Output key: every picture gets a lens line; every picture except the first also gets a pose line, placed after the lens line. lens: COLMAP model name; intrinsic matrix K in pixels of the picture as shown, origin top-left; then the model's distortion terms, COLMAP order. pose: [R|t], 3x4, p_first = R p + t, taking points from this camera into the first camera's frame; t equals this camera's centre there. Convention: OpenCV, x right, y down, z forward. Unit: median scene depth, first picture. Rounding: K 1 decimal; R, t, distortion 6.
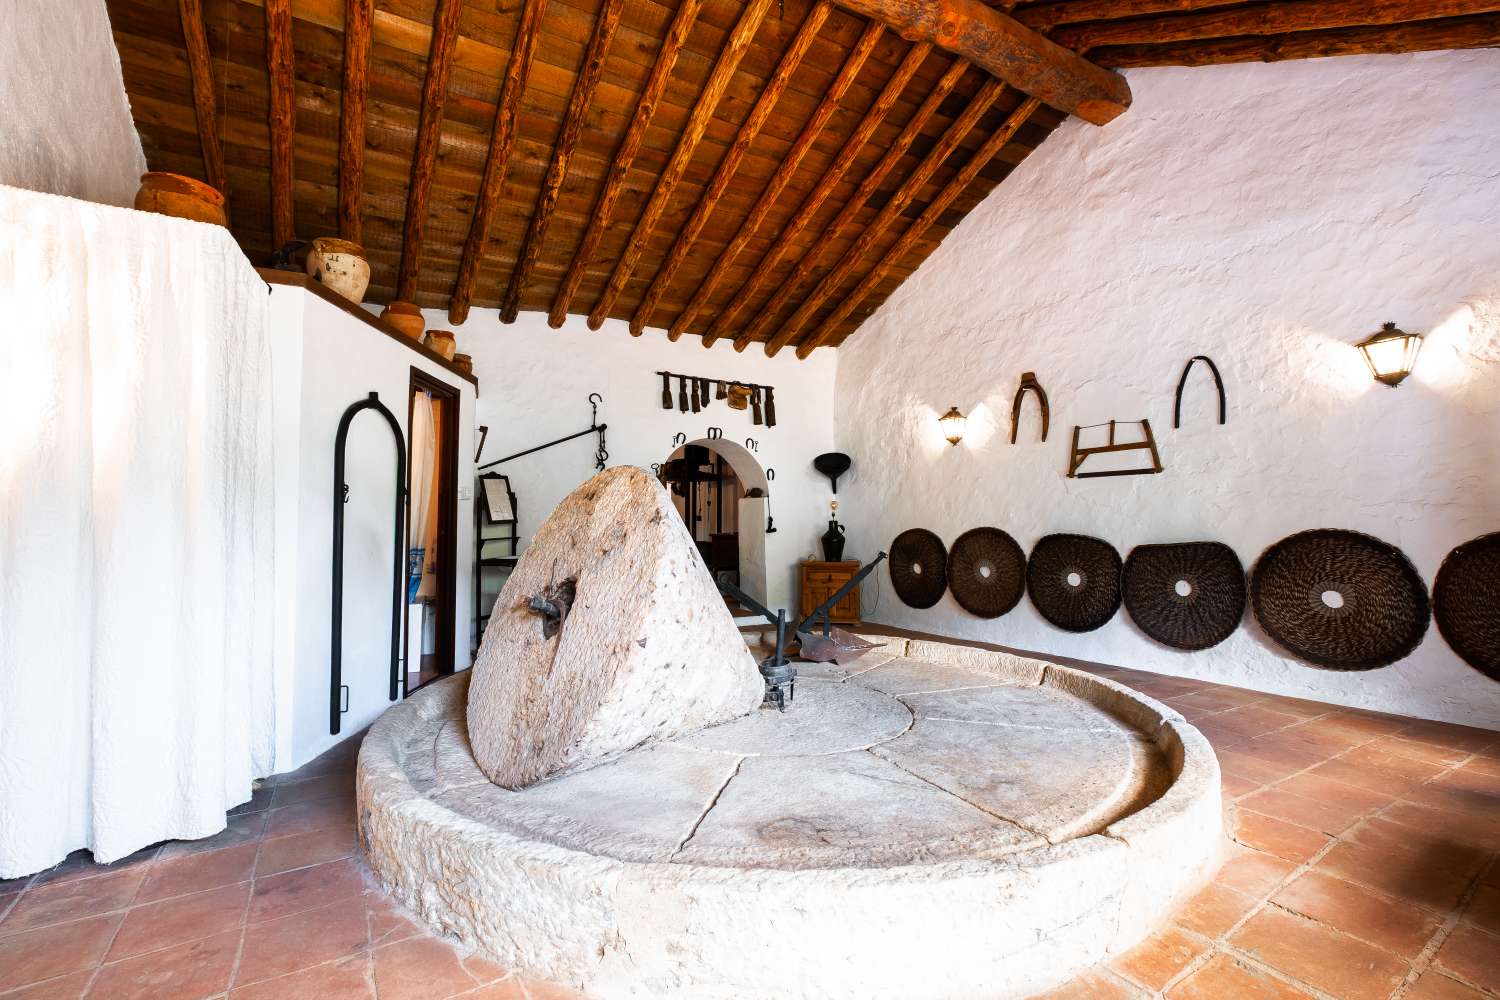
lens RADIAL K [[660.5, 0, 750.0], [0, 660.5, 500.0], [0, 0, 1]] dist [-0.001001, -0.000021]
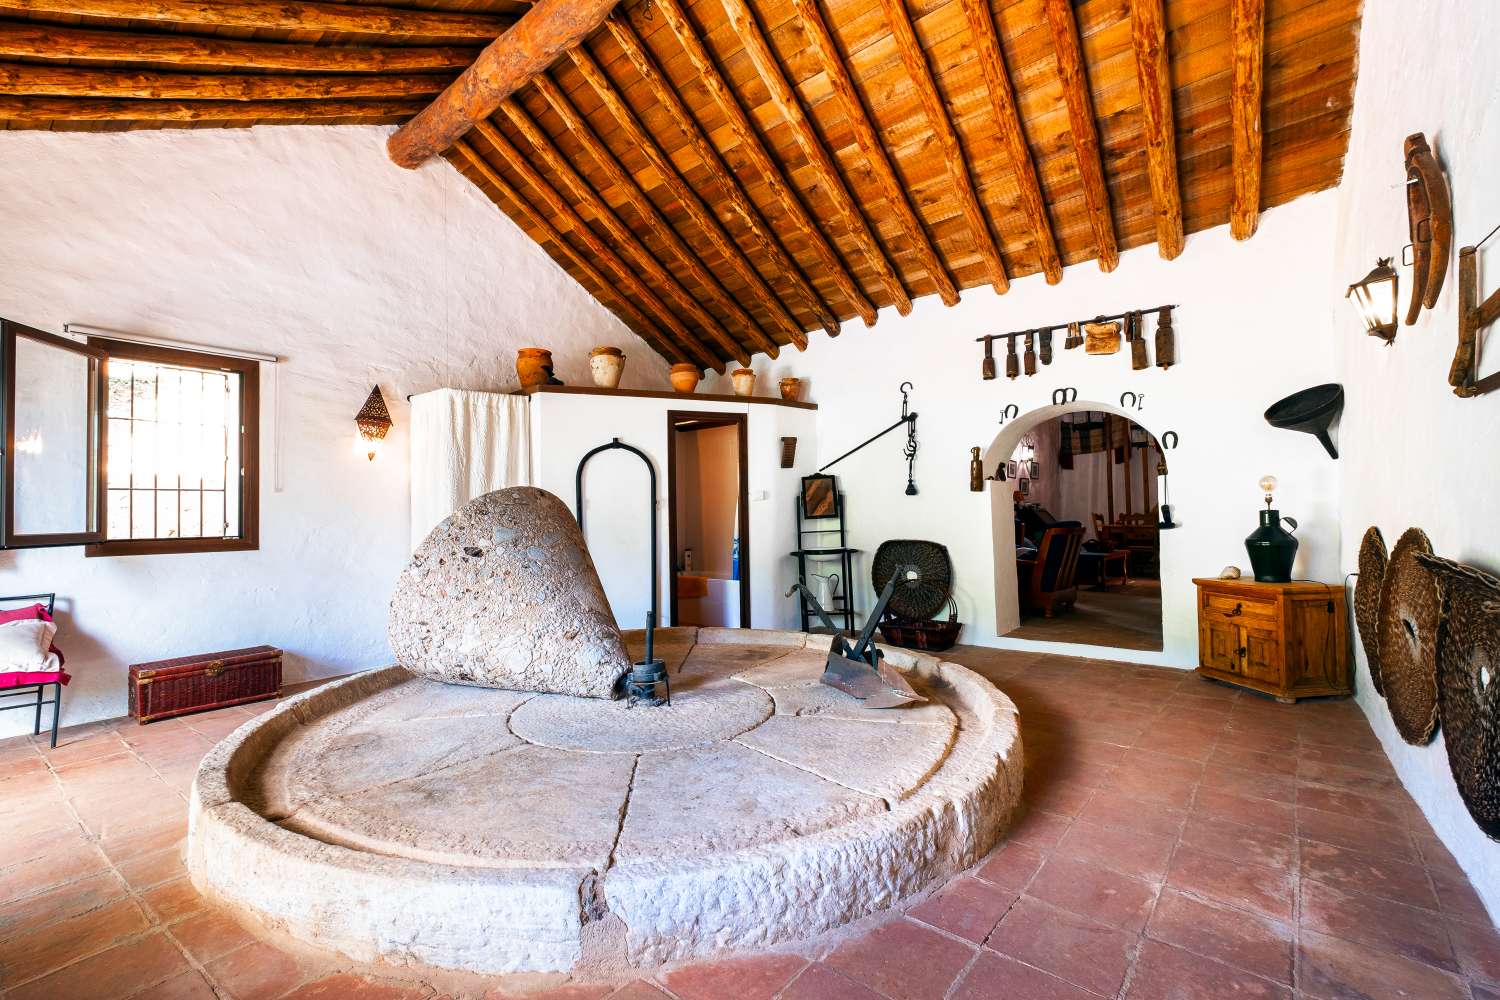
lens RADIAL K [[663.9, 0, 751.2], [0, 663.9, 509.6], [0, 0, 1]] dist [-0.000684, -0.000051]
pose [[0.344049, -0.007652, -0.938921, 0.549767], [0.050734, 0.998658, 0.010451, 0.002311], [0.937580, -0.051231, 0.343975, 0.412840]]
